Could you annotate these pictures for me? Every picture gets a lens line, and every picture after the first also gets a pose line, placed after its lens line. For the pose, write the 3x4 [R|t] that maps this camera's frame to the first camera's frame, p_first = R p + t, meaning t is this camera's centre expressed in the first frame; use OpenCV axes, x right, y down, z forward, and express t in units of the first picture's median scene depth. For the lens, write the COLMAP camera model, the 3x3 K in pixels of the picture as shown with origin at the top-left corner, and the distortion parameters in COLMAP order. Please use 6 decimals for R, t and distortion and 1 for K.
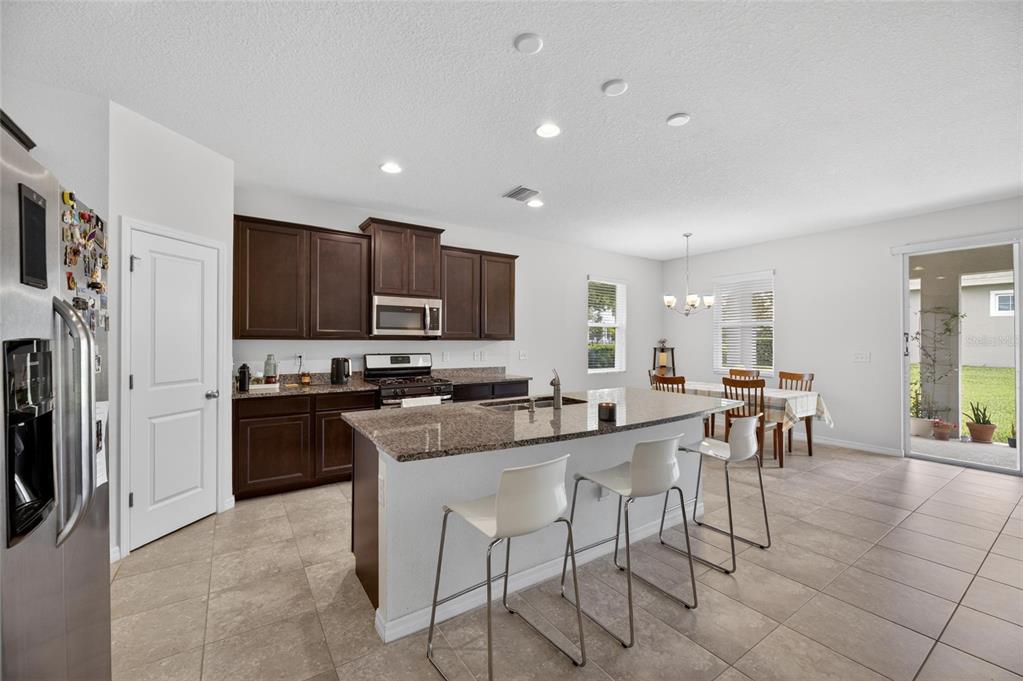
lens RADIAL K [[411.9, 0, 507.4], [0, 411.9, 342.5], [0, 0, 1]] dist [-0.001517, -0.003004]
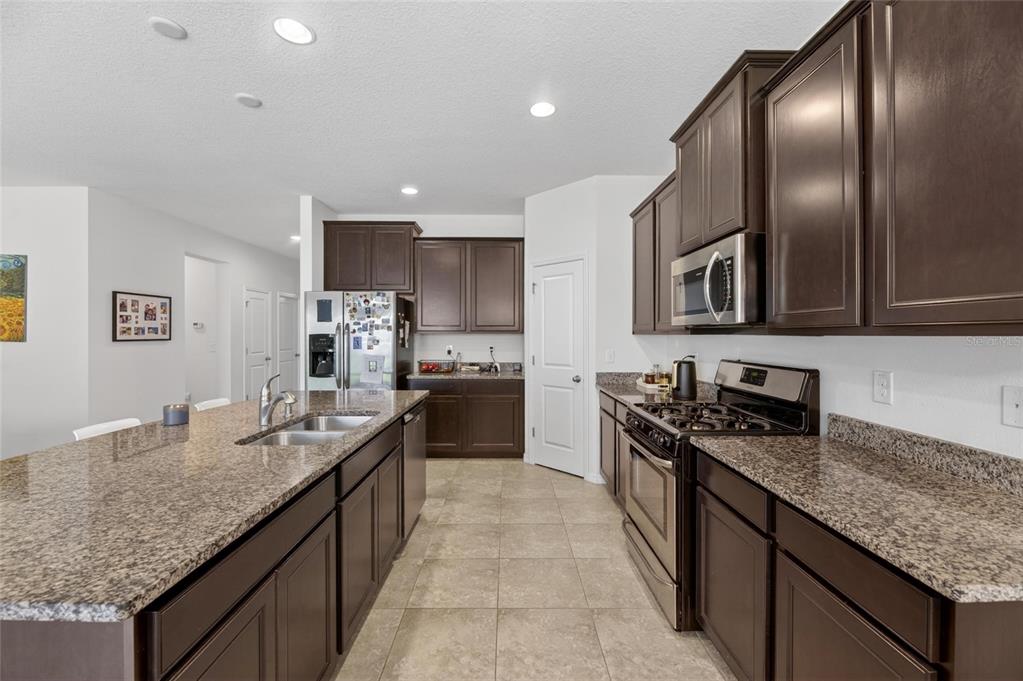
lens RADIAL K [[411.9, 0, 507.4], [0, 411.9, 334.1], [0, 0, 1]] dist [-0.001517, -0.003004]
pose [[-0.547498, -0.006241, -0.836784, 0.291976], [-0.011415, 0.999935, 0.000011, -0.004050], [0.836729, 0.009558, -0.547533, 1.013989]]
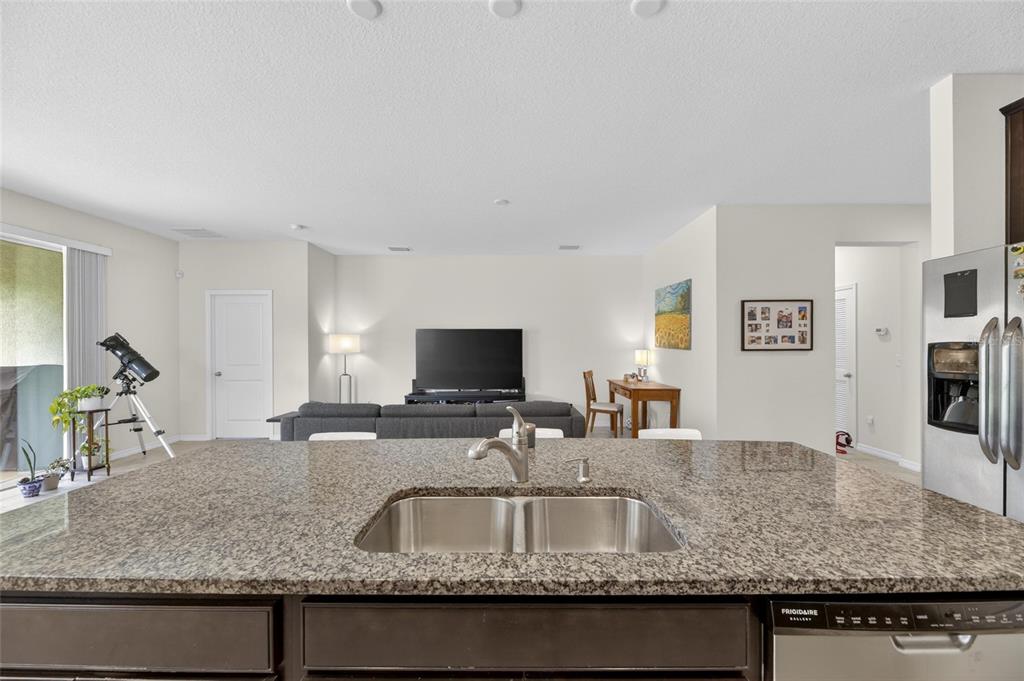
lens RADIAL K [[412.3, 0, 519.1], [0, 412.3, 346.1], [0, 0, 1]] dist [-0.001517, -0.003004]
pose [[-0.835799, -0.003819, 0.549023, -0.083625], [0.005080, 0.999879, 0.014688, -0.004325], [-0.549012, 0.015065, -0.835678, 0.808938]]
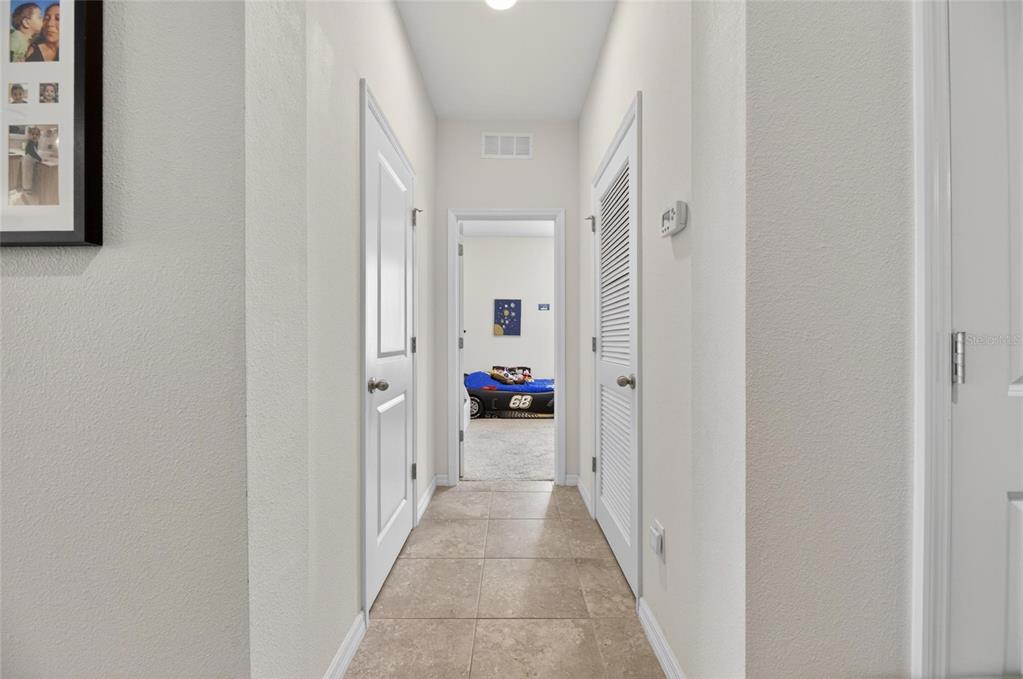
lens RADIAL K [[411.9, 0, 506.6], [0, 411.9, 335.6], [0, 0, 1]] dist [-0.001517, -0.003004]
pose [[-0.827567, -0.005578, 0.561339, -0.342355], [-0.003630, 0.999983, 0.004585, 0.056136], [-0.561355, 0.001757, -0.827573, -0.276775]]
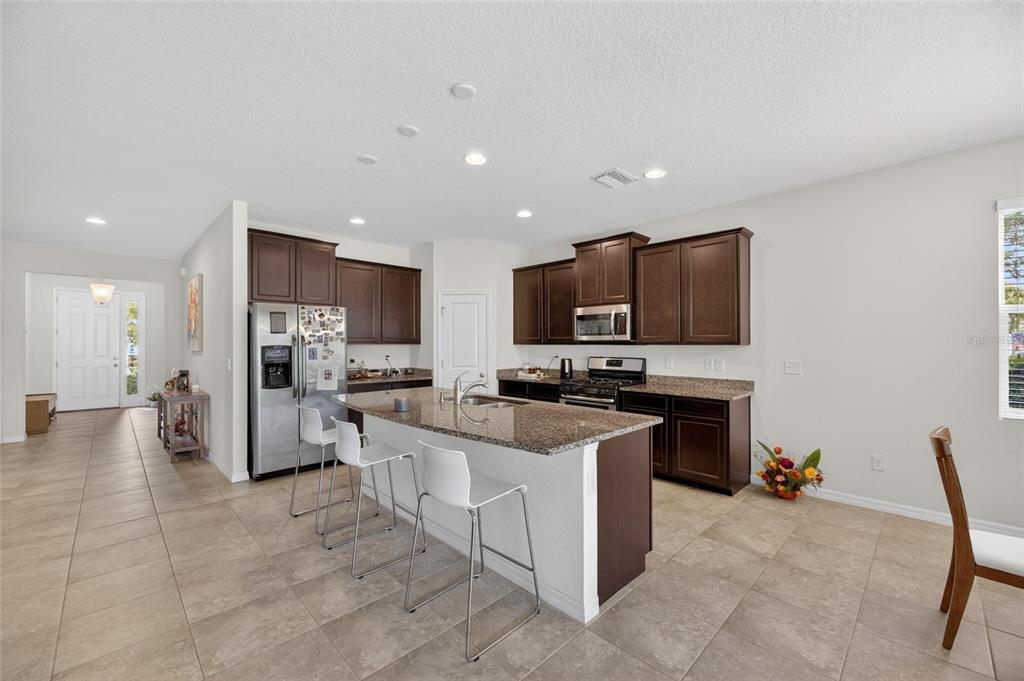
lens RADIAL K [[412.3, 0, 510.9], [0, 412.3, 339.5], [0, 0, 1]] dist [-0.001517, -0.003004]
pose [[0.178608, -0.015402, -0.983800, 0.741652], [-0.004944, 0.999851, -0.016551, -0.000736], [0.983908, 0.007820, 0.178505, 0.538996]]
